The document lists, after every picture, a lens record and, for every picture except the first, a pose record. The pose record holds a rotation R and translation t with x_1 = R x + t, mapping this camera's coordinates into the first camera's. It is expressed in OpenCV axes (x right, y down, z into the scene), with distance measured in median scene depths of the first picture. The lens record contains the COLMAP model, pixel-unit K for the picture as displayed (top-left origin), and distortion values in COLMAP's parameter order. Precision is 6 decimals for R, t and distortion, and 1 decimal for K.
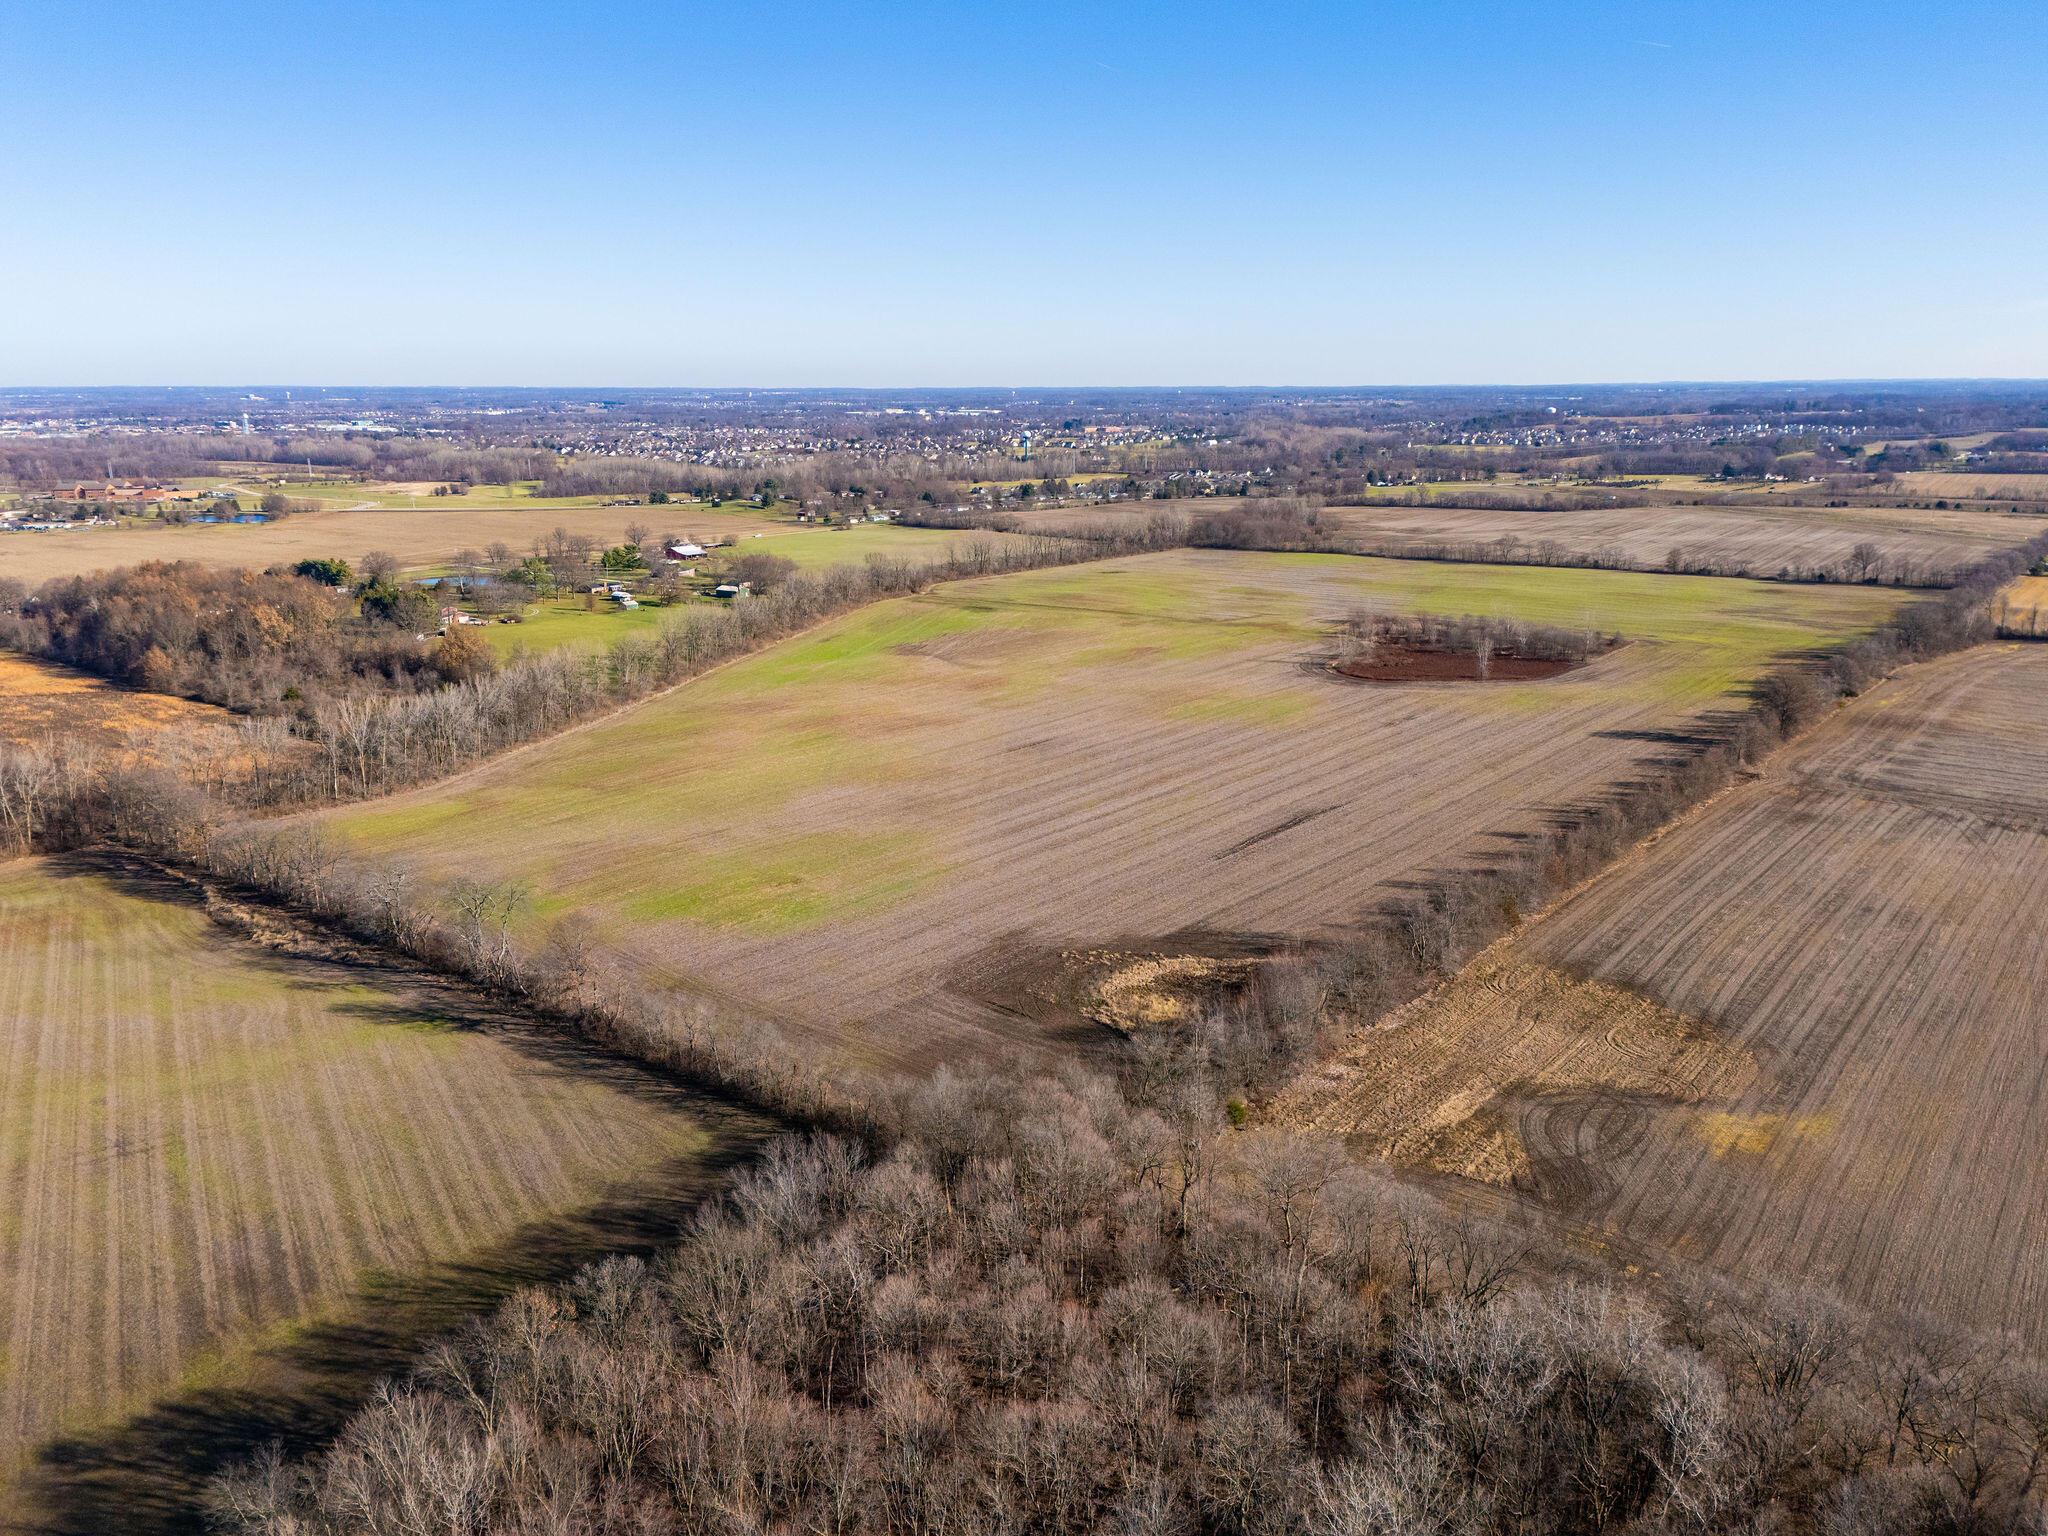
lens RADIAL K [[1496.9, 0, 1024.0], [0, 1496.9, 768.0], [0, 0, 1]] dist [0.077759, -0.075098]
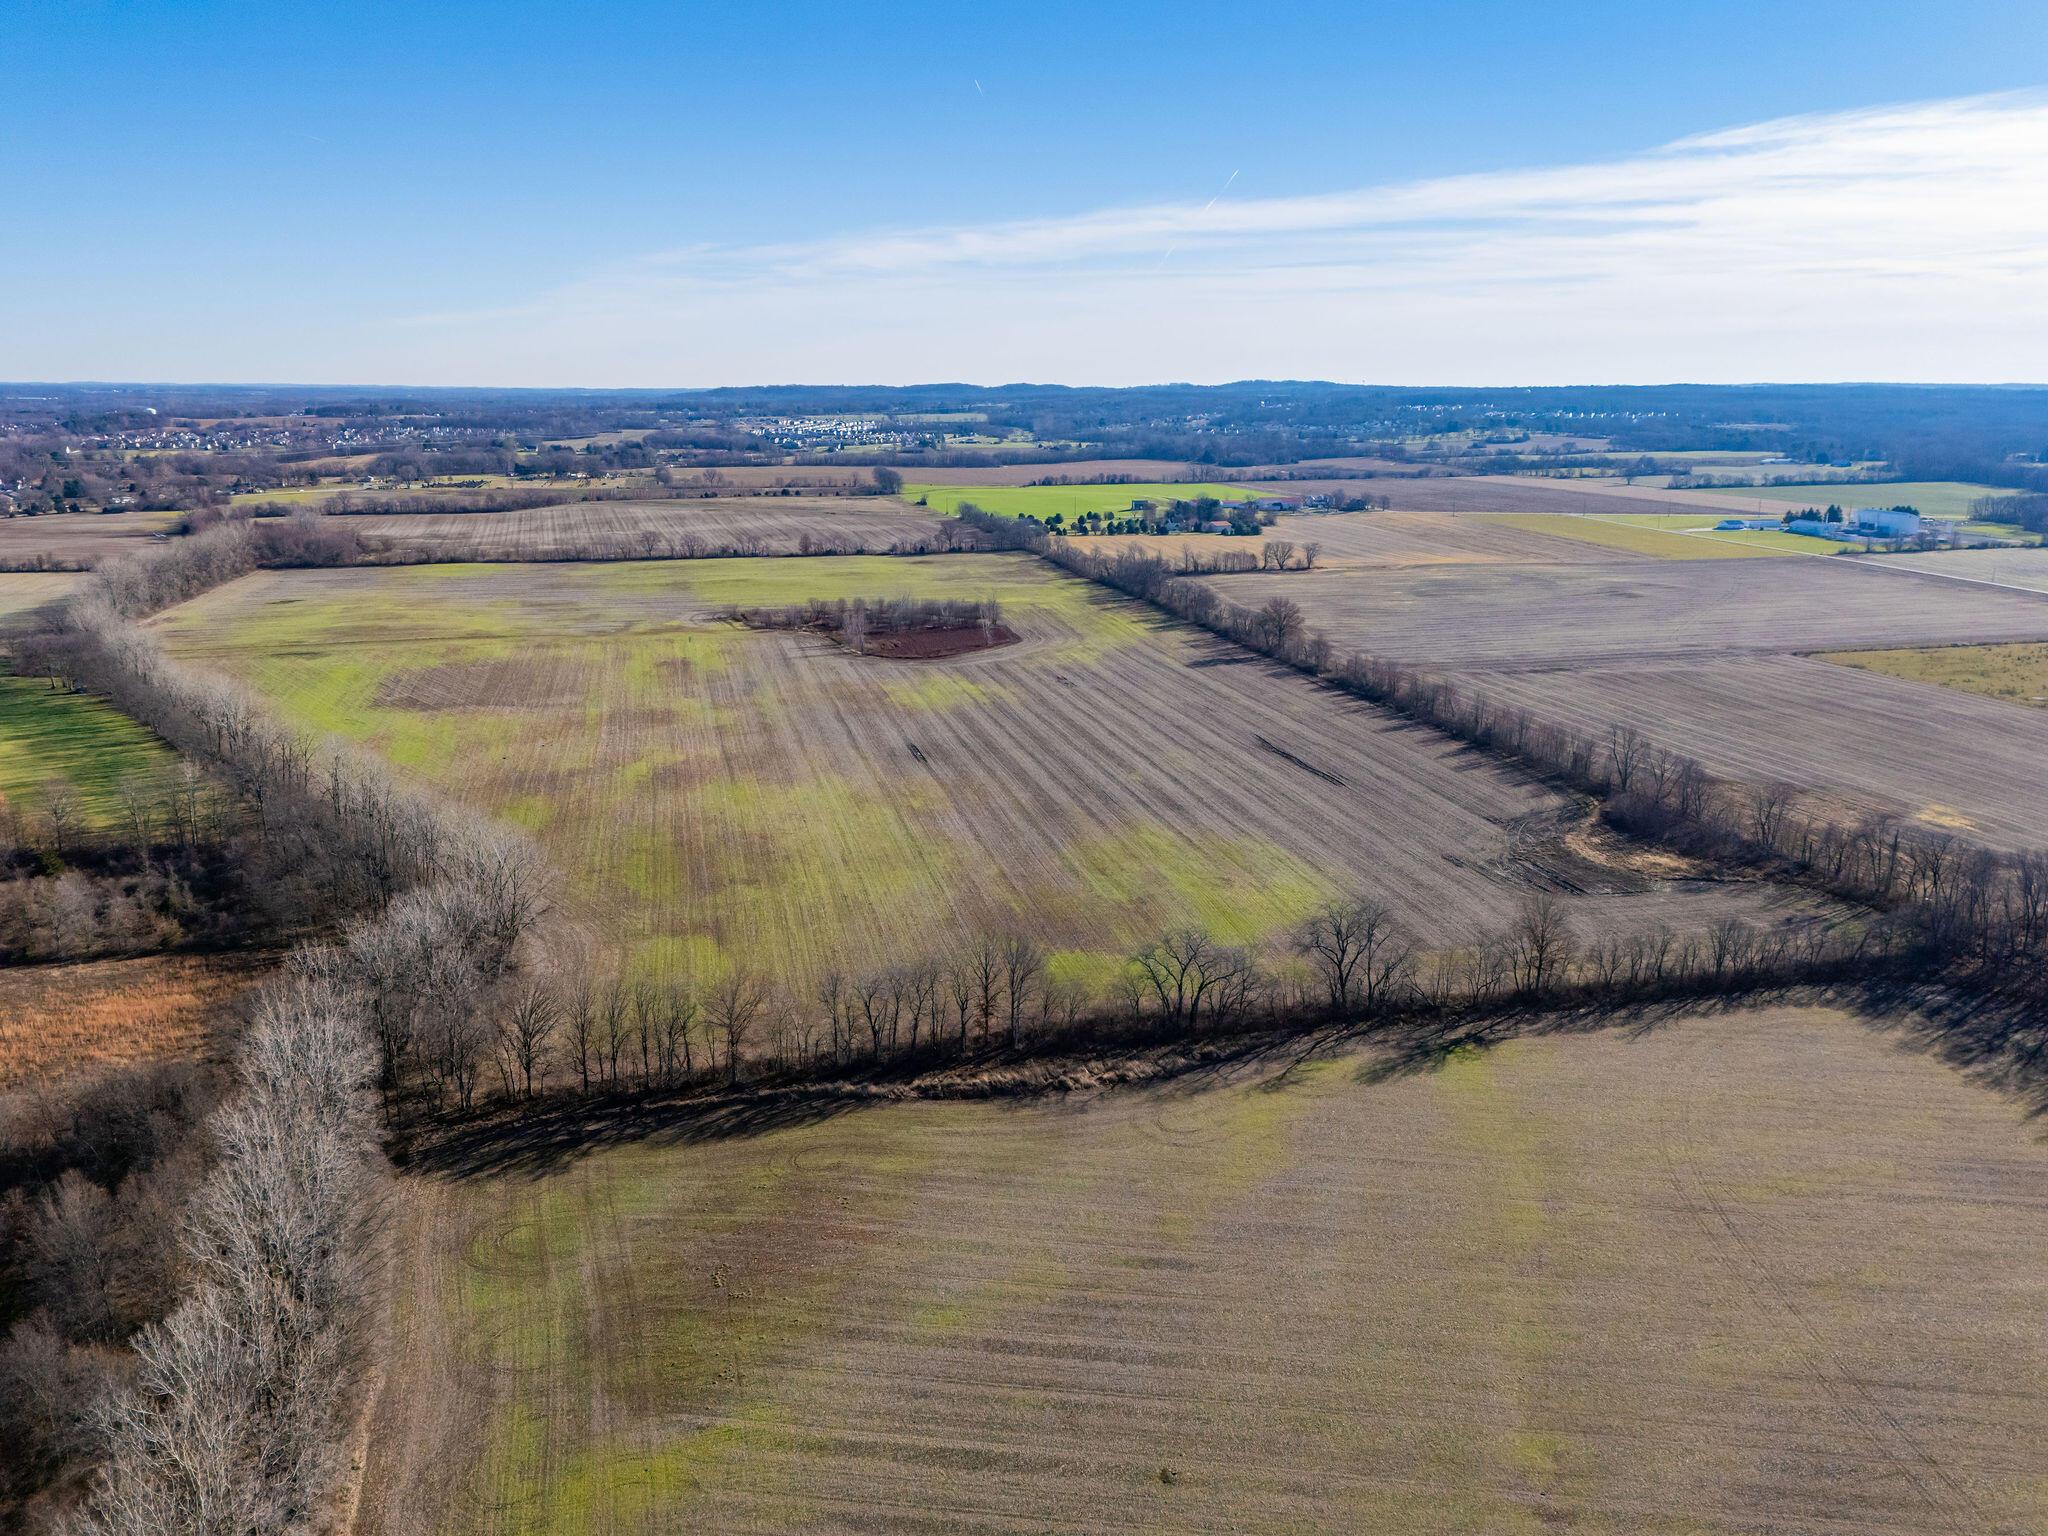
lens RADIAL K [[1492.2, 0, 1024.0], [0, 1492.2, 768.0], [0, 0, 1]] dist [0.077591, -0.076885]
pose [[0.606816, -0.185027, 0.773006, -1.014107], [0.185719, 0.978614, 0.088450, -0.112586], [-0.772840, 0.089889, 0.628202, 0.488109]]
